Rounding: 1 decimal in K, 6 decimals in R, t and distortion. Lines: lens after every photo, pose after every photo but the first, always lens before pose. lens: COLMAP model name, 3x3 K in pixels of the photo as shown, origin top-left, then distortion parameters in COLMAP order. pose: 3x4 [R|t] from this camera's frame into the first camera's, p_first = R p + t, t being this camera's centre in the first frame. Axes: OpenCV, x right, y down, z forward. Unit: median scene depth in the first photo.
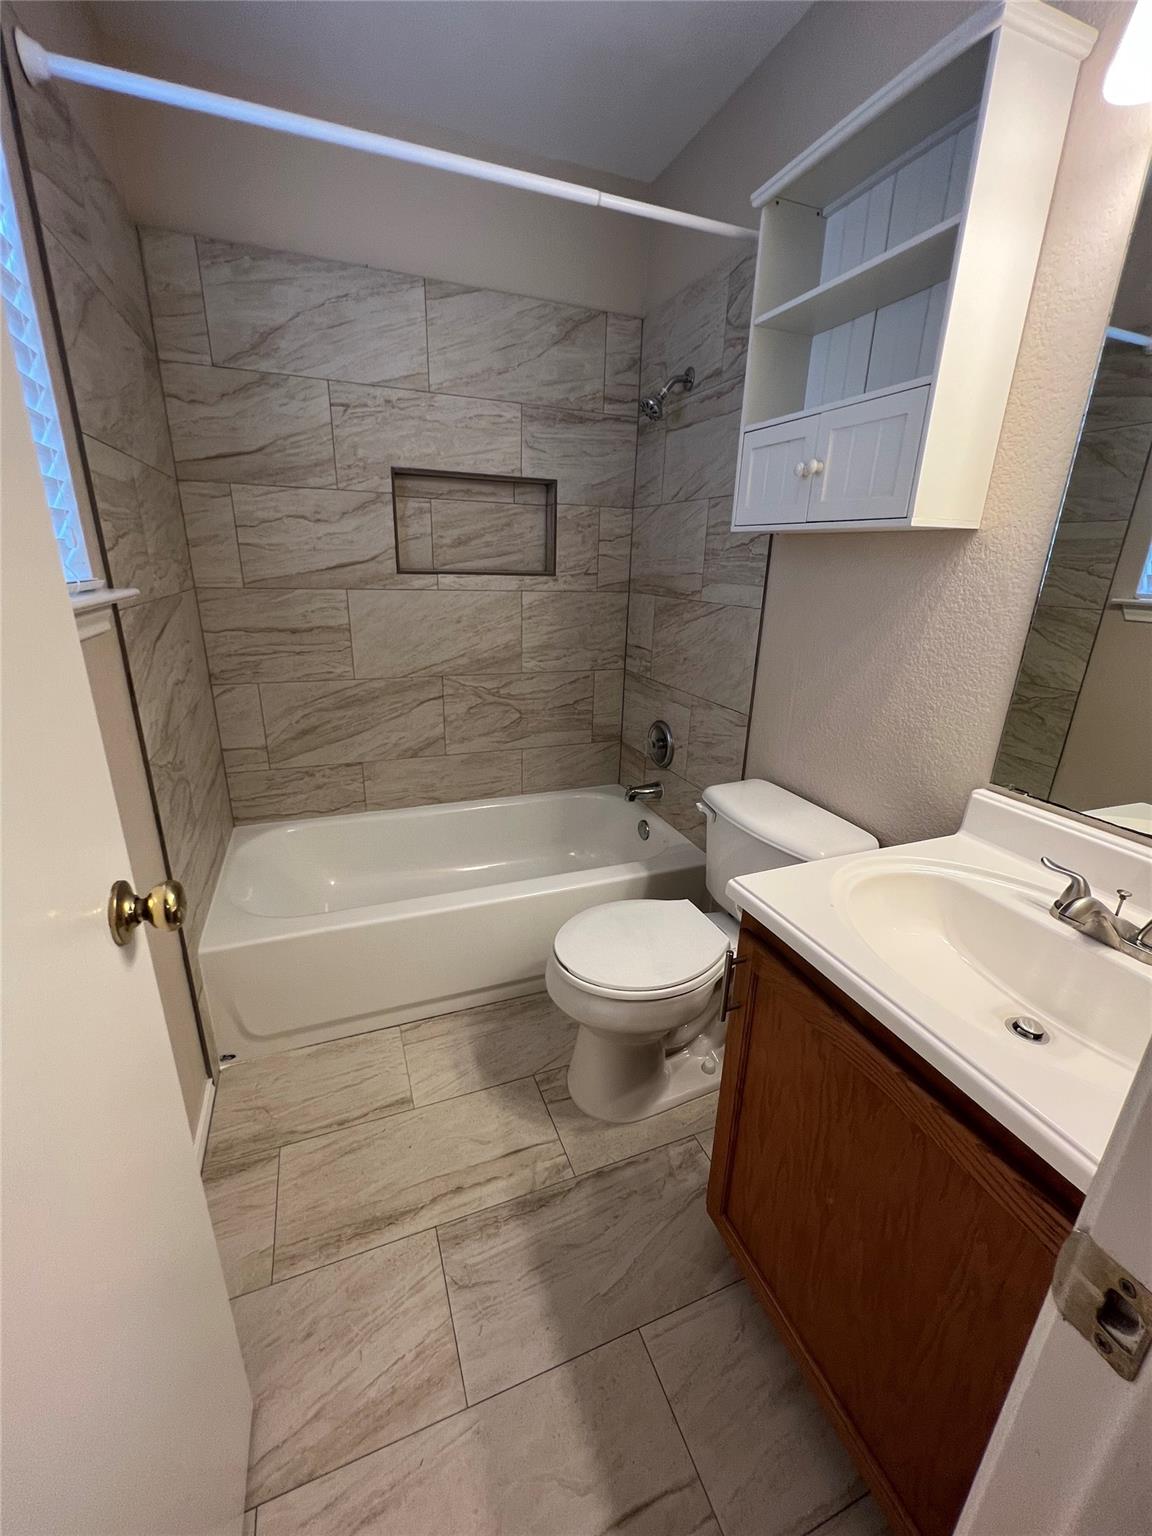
lens RADIAL K [[618.9, 0, 576.0], [0, 618.9, 768.0], [0, 0, 1]] dist [-0.002840, 0.000592]
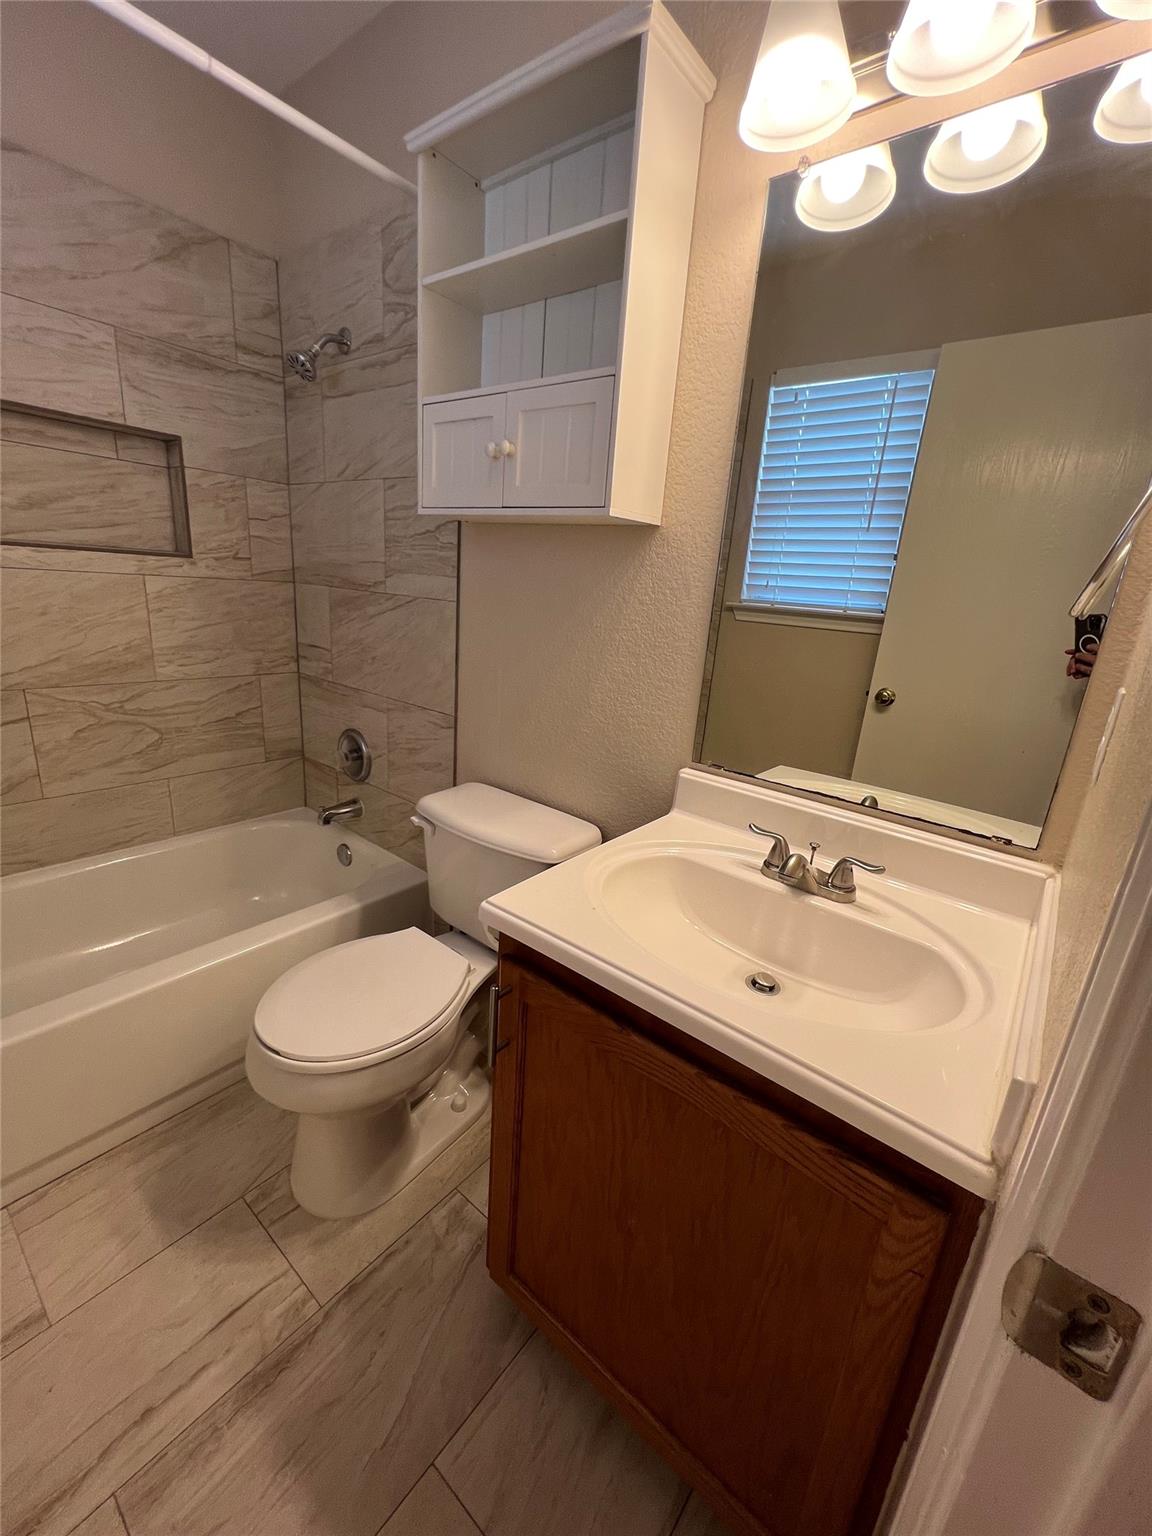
lens RADIAL K [[618.9, 0, 576.0], [0, 618.9, 768.0], [0, 0, 1]] dist [-0.002840, 0.000592]
pose [[0.869443, -0.104264, 0.482906, -0.022046], [0.107940, 0.993951, 0.020266, -0.006165], [-0.482098, 0.034505, 0.875437, 0.101151]]
